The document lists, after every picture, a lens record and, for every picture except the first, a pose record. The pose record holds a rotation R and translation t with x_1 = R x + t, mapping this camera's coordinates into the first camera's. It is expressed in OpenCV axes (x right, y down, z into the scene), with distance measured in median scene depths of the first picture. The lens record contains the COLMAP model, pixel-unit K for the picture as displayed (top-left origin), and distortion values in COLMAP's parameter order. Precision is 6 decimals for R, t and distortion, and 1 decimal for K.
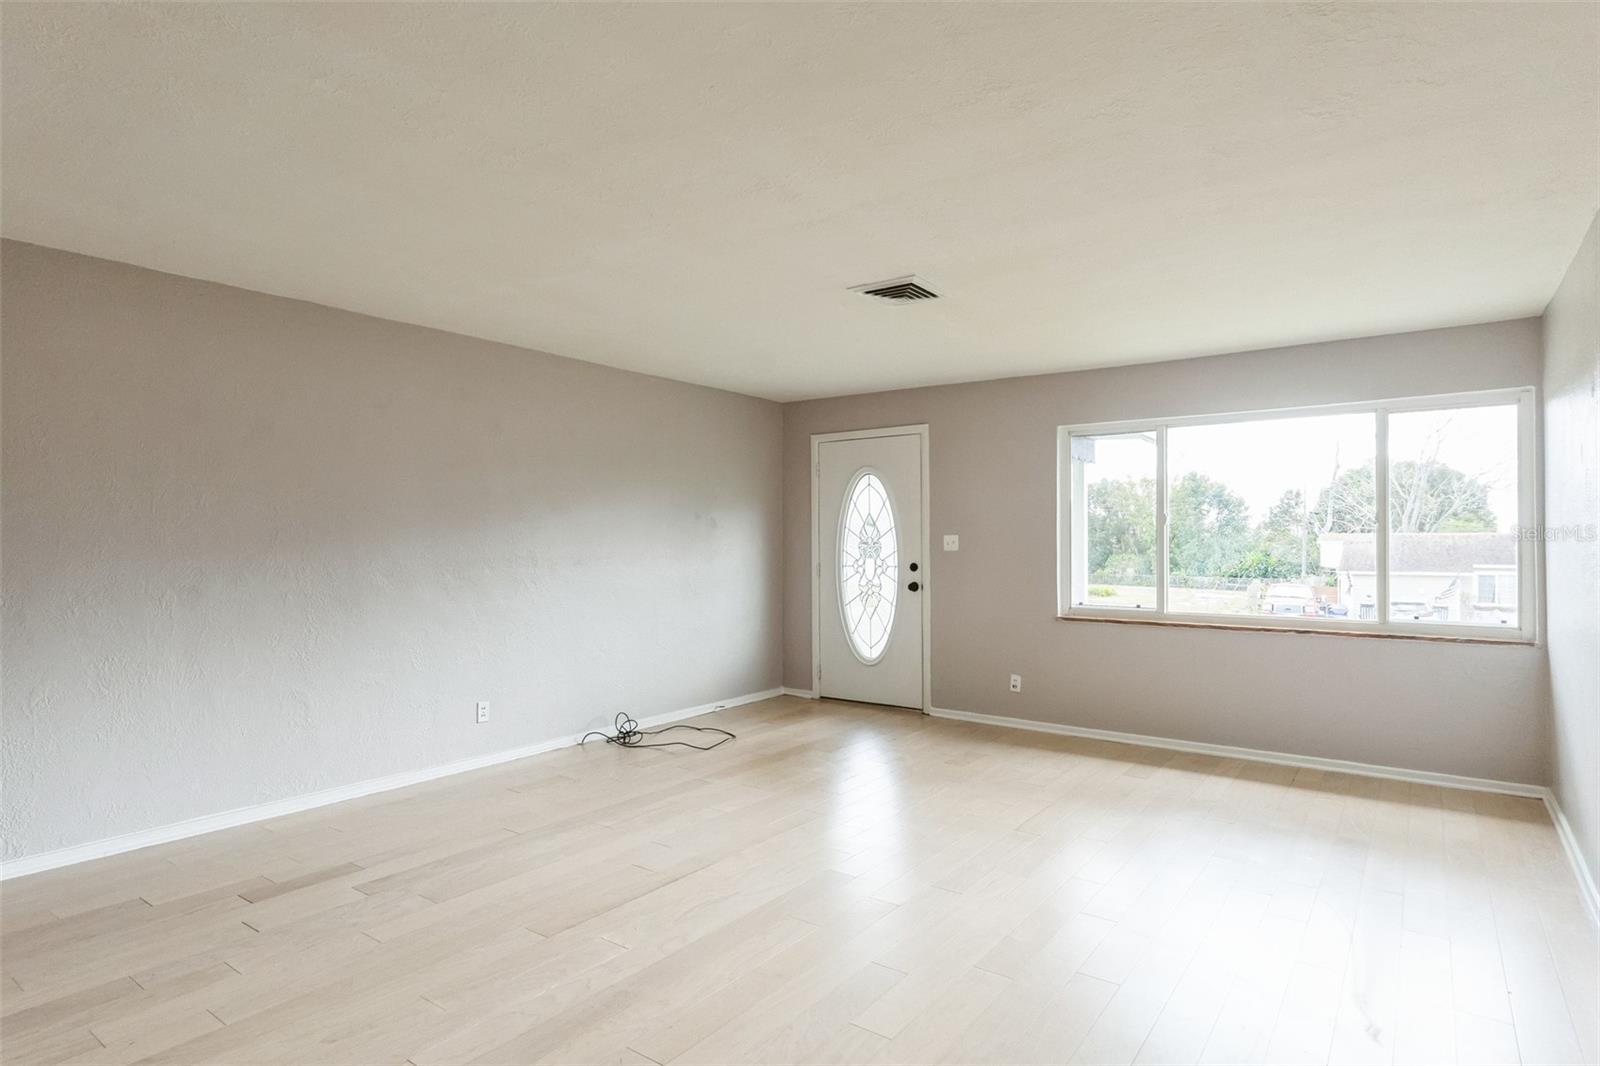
lens RADIAL K [[843.1, 0, 801.8], [0, 843.1, 535.6], [0, 0, 1]] dist [0.000272, 0.000037]
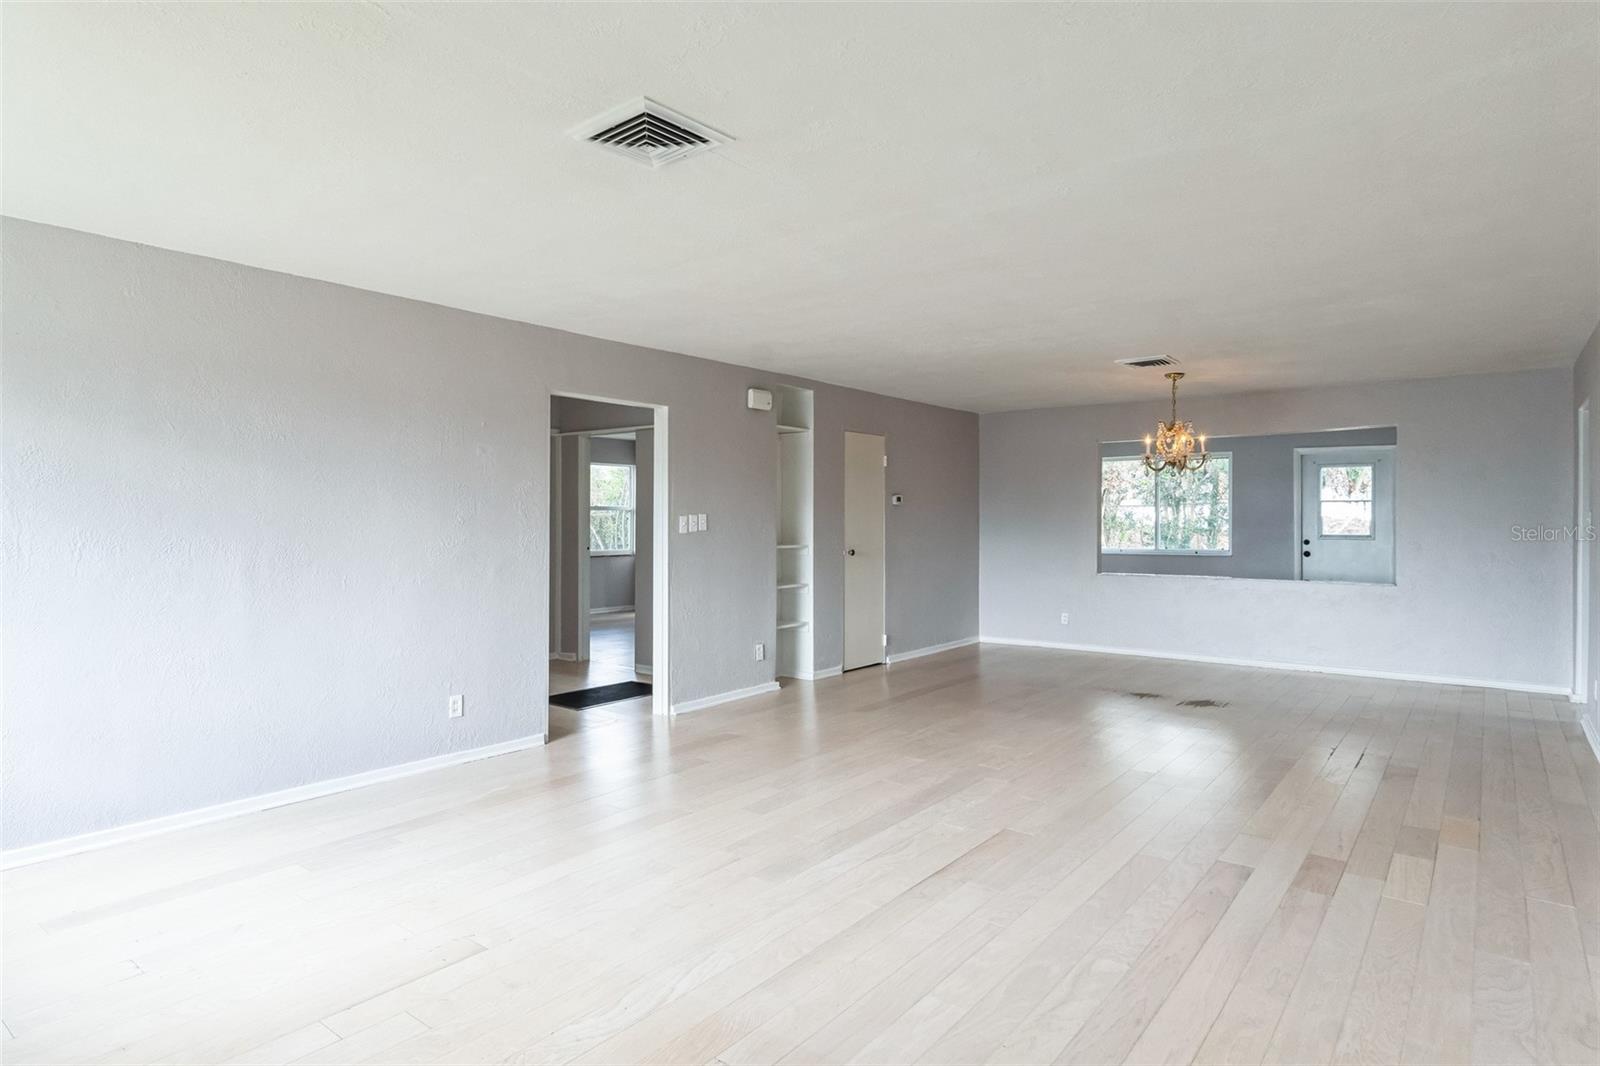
lens RADIAL K [[843.1, 0, 796.2], [0, 843.1, 523.9], [0, 0, 1]] dist [0.000272, 0.000037]
pose [[-0.999536, -0.000879, 0.030431, -0.014821], [-0.000953, 0.999997, -0.002416, 0.008051], [-0.030429, -0.002444, -0.999534, 2.033281]]
